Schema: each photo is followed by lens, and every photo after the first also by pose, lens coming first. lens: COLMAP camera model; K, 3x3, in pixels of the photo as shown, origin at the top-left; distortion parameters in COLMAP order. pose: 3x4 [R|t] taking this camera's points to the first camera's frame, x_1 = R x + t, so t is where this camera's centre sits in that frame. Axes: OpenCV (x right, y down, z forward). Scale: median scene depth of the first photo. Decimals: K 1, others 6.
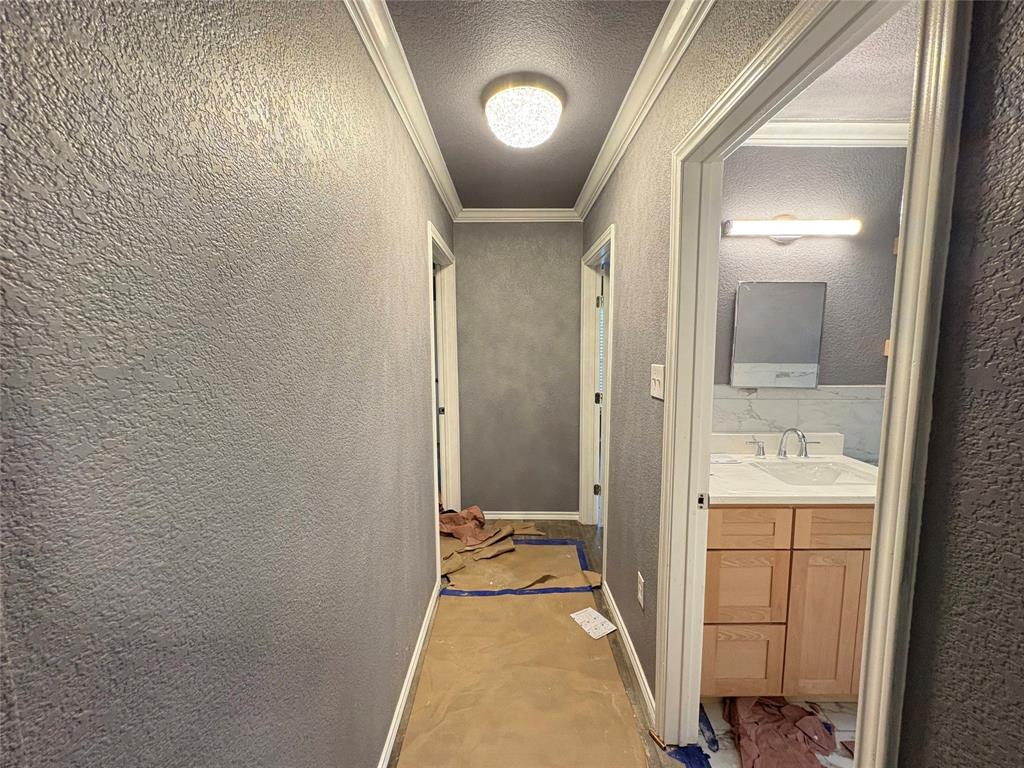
lens RADIAL K [[407.3, 0, 512.0], [0, 407.3, 384.0], [0, 0, 1]] dist [-0.001167, -0.000052]
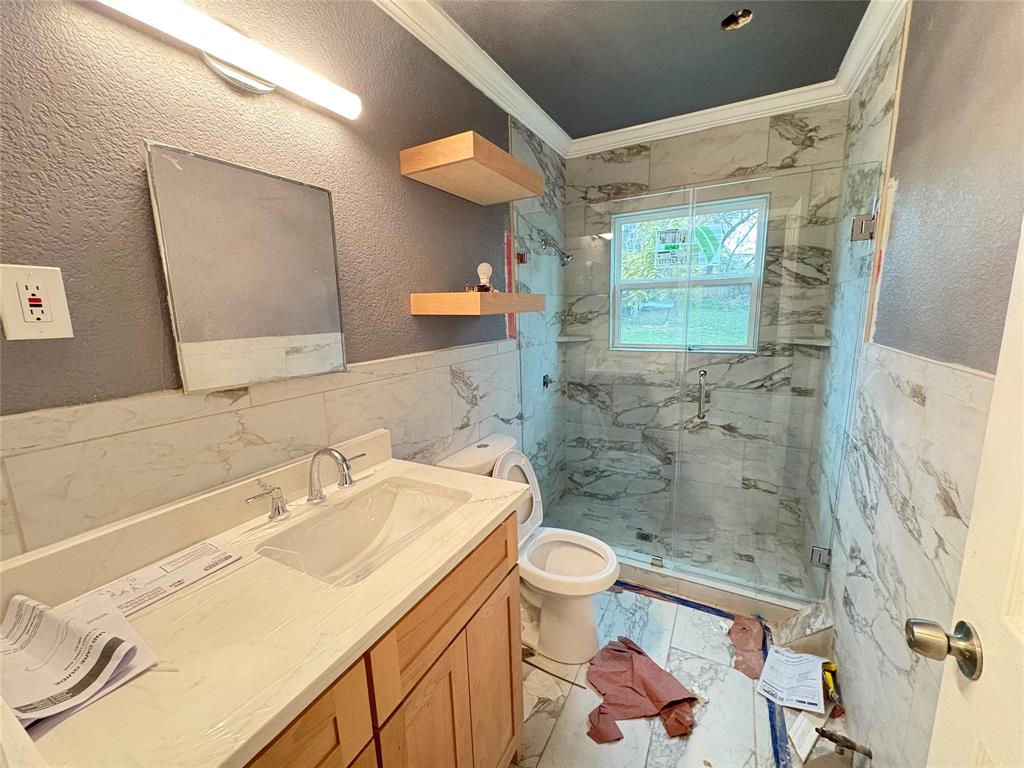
lens RADIAL K [[407.3, 0, 512.0], [0, 407.3, 384.0], [0, 0, 1]] dist [-0.001167, -0.000052]
pose [[0.473668, -0.172528, 0.863640, 0.329492], [0.119142, 0.984163, 0.131260, -0.021206], [-0.872608, 0.040722, 0.486721, 0.478403]]
